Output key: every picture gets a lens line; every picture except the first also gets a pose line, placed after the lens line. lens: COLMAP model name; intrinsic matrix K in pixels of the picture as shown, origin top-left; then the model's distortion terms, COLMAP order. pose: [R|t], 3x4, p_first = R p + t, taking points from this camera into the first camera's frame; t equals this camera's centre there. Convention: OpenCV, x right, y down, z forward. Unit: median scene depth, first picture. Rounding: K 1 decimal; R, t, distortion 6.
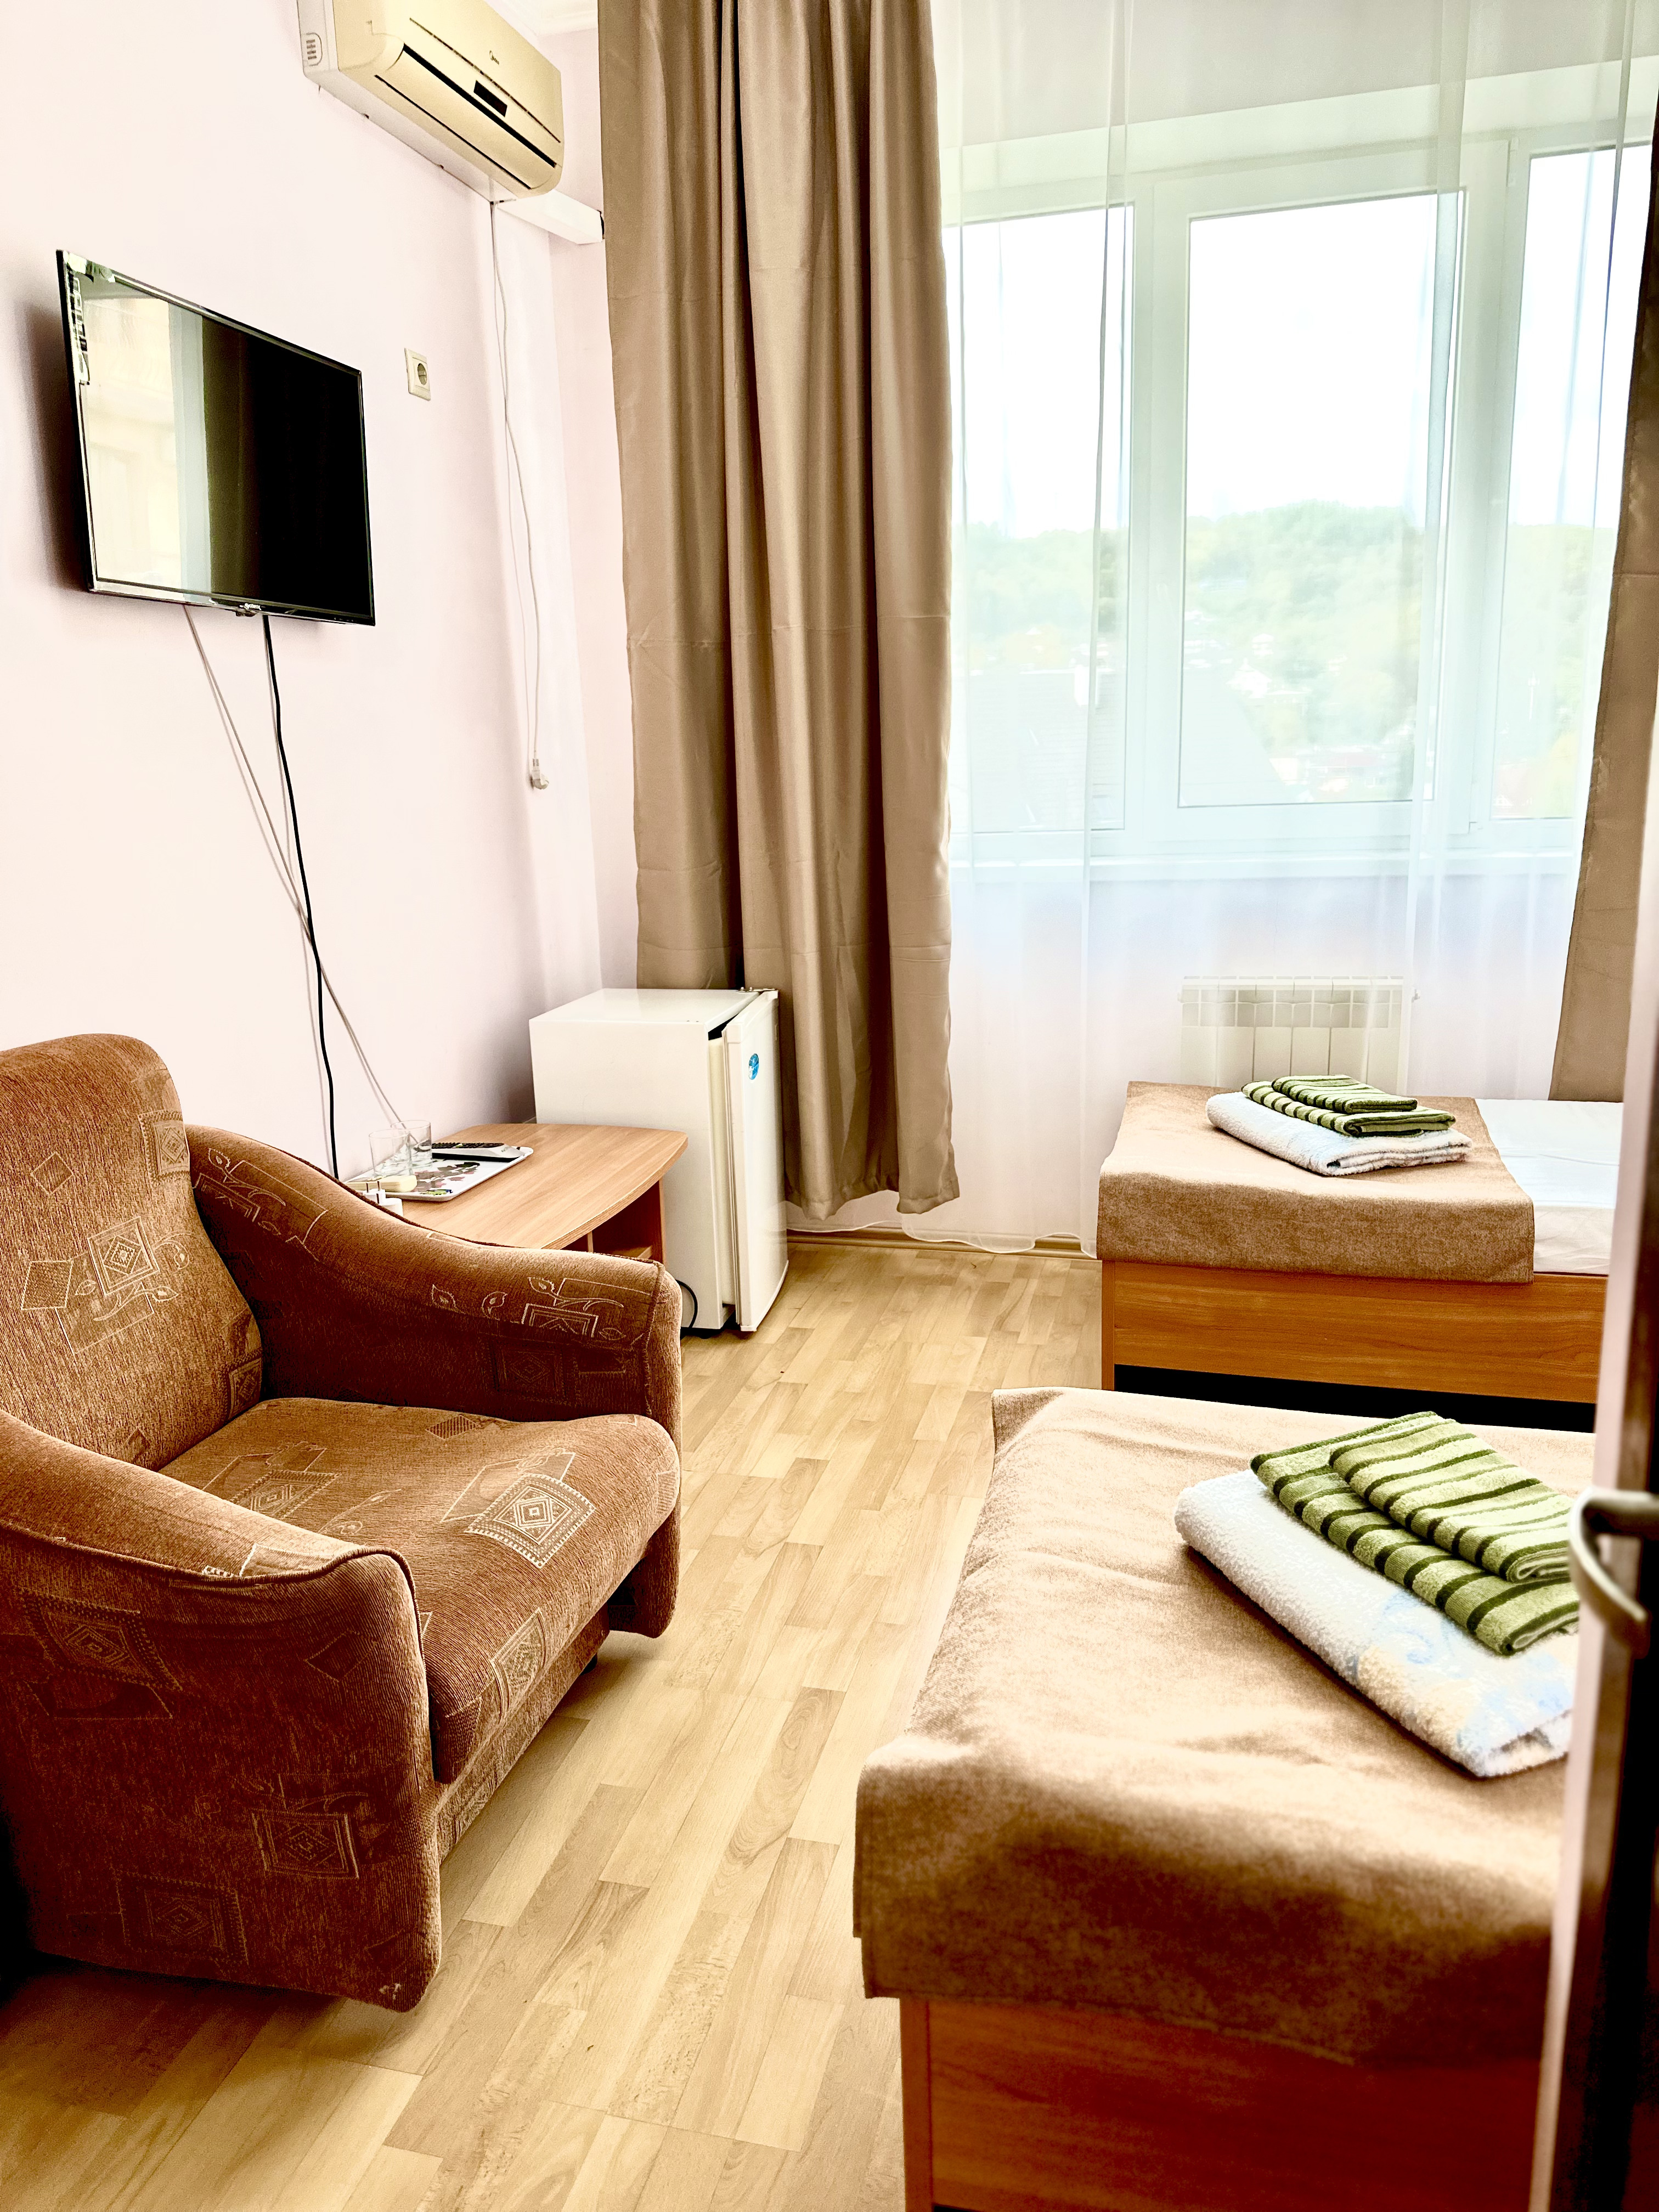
lens RADIAL K [[1536.4, 0, 835.1], [0, 1536.4, 1112.8], [0, 0, 1]] dist [0.028484, -0.032992]
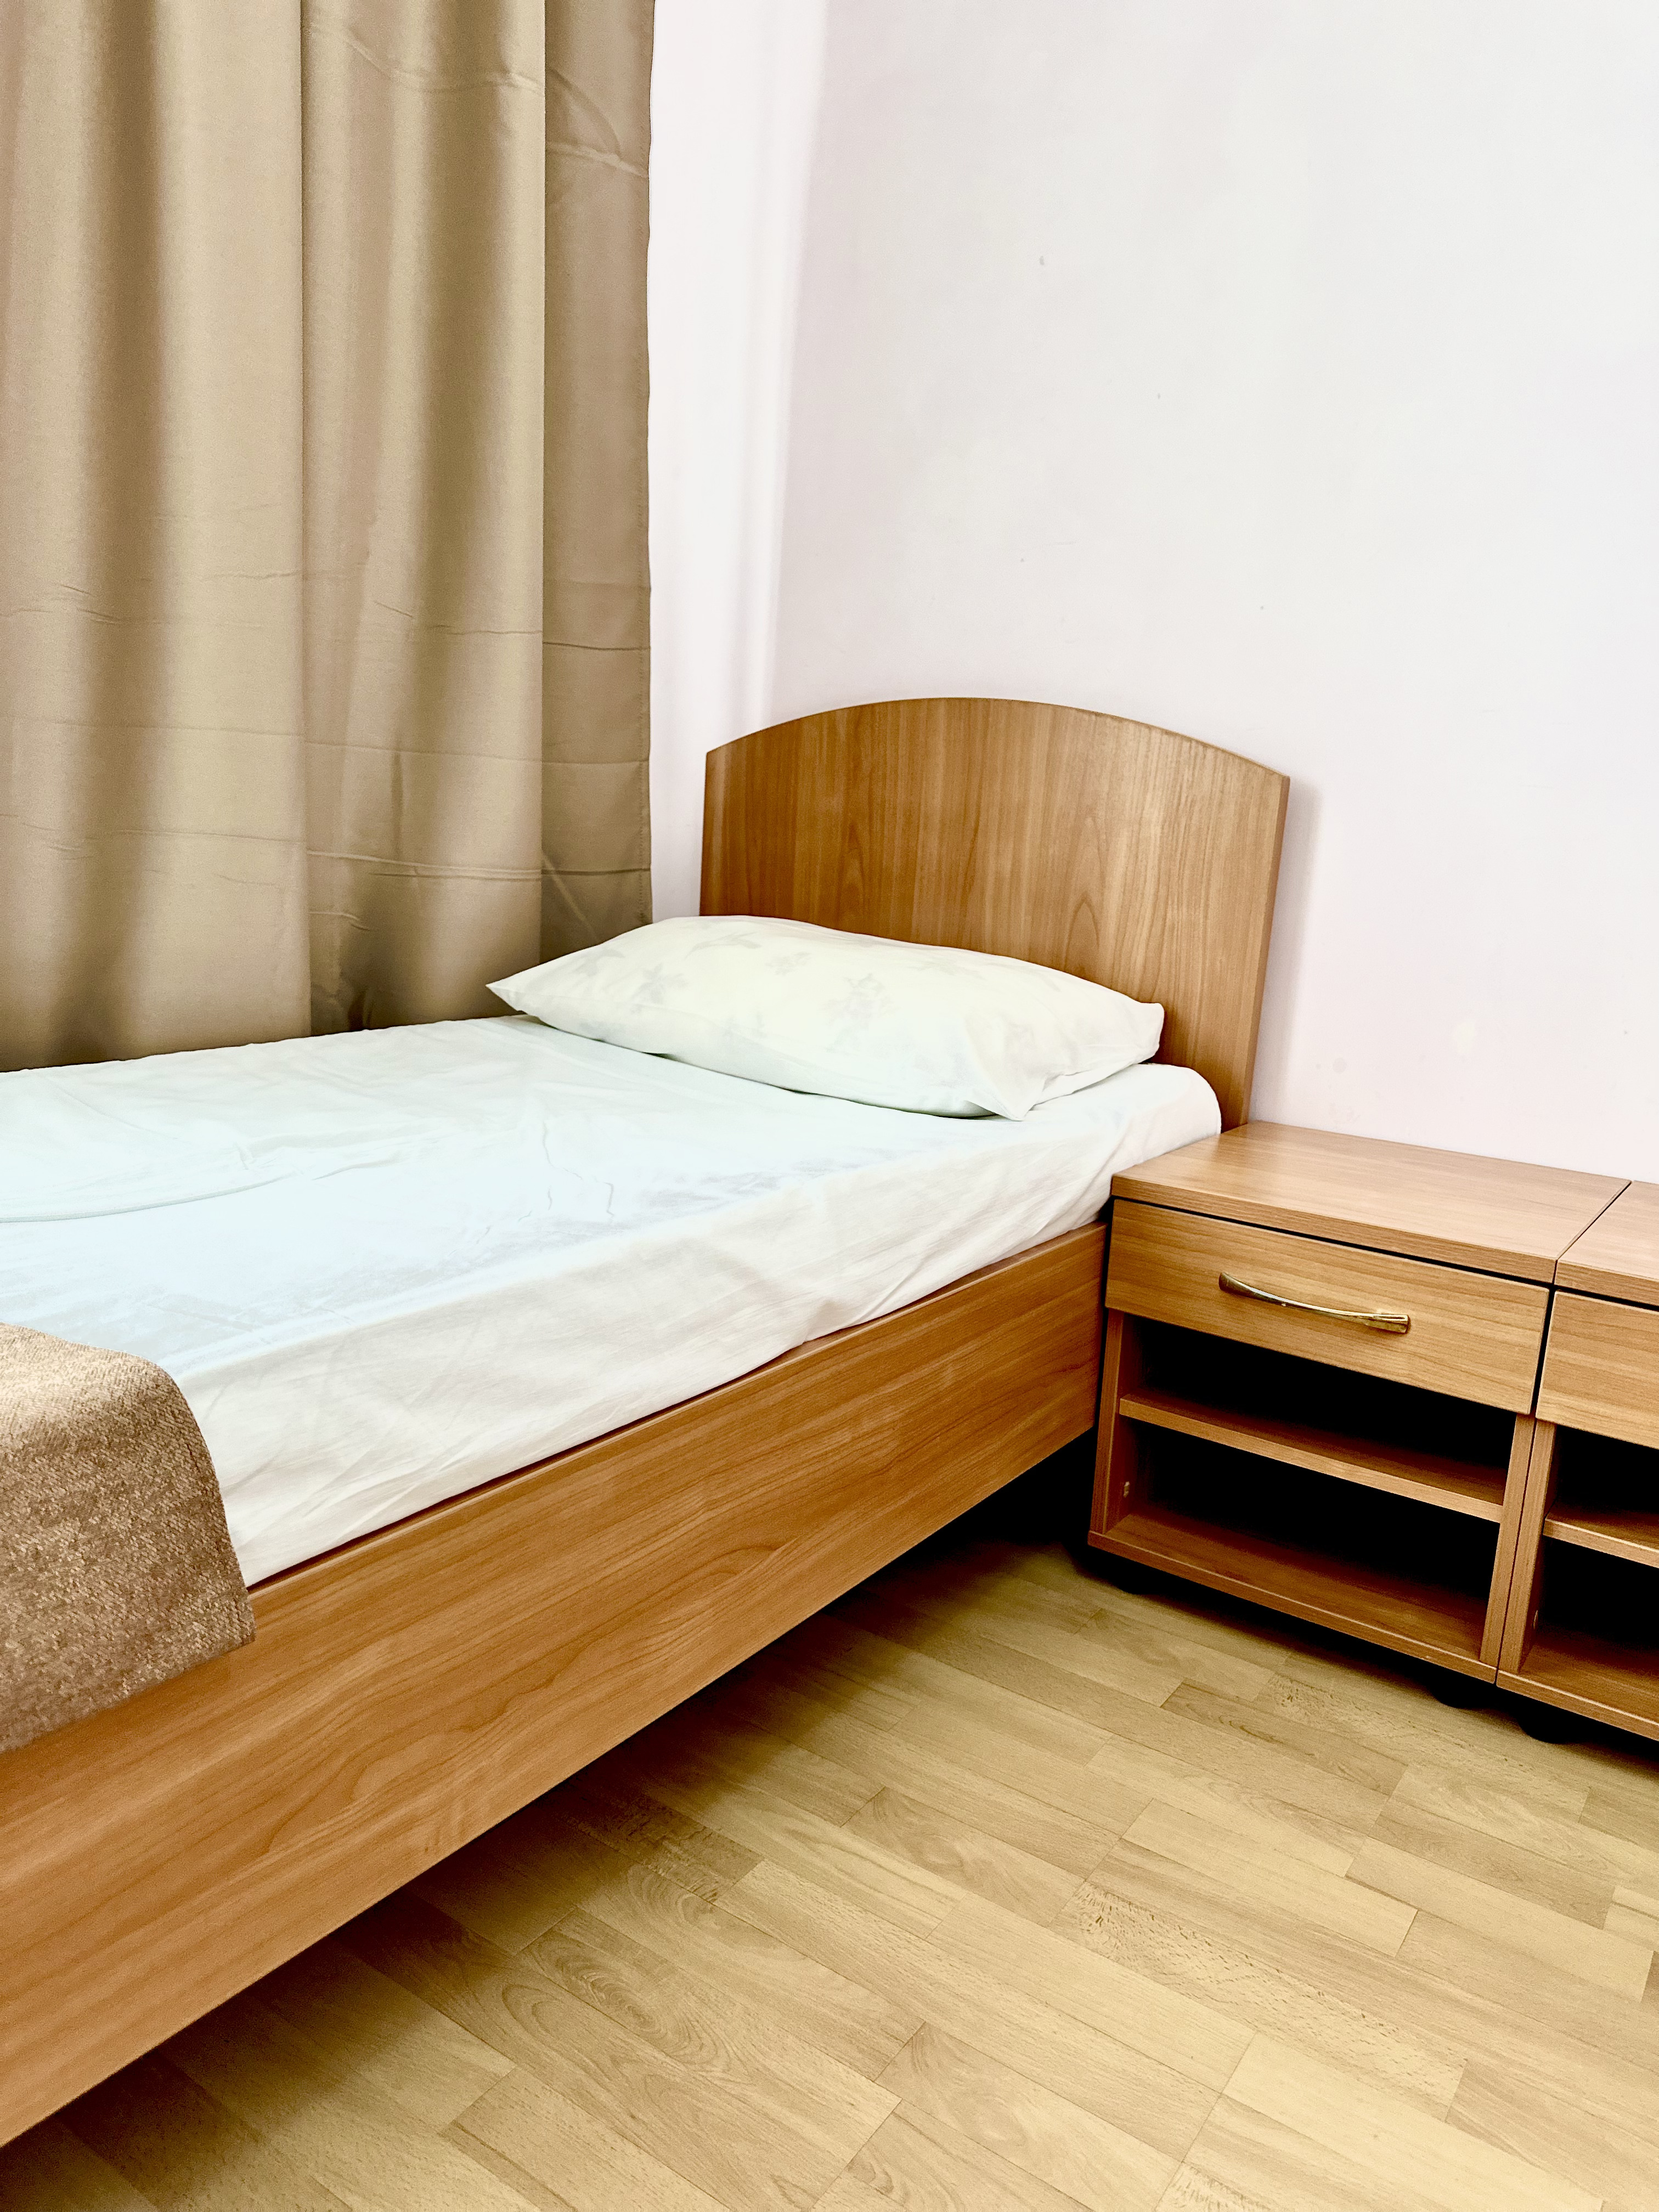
lens RADIAL K [[1587.1, 0, 827.3], [0, 1587.1, 1108.6], [0, 0, 1]] dist [-0.059603, -0.000574]
pose [[0.337269, -0.135689, 0.931578, 0.486340], [0.164712, 0.982799, 0.083518, 0.014066], [-0.926887, 0.125275, 0.353817, 1.654475]]
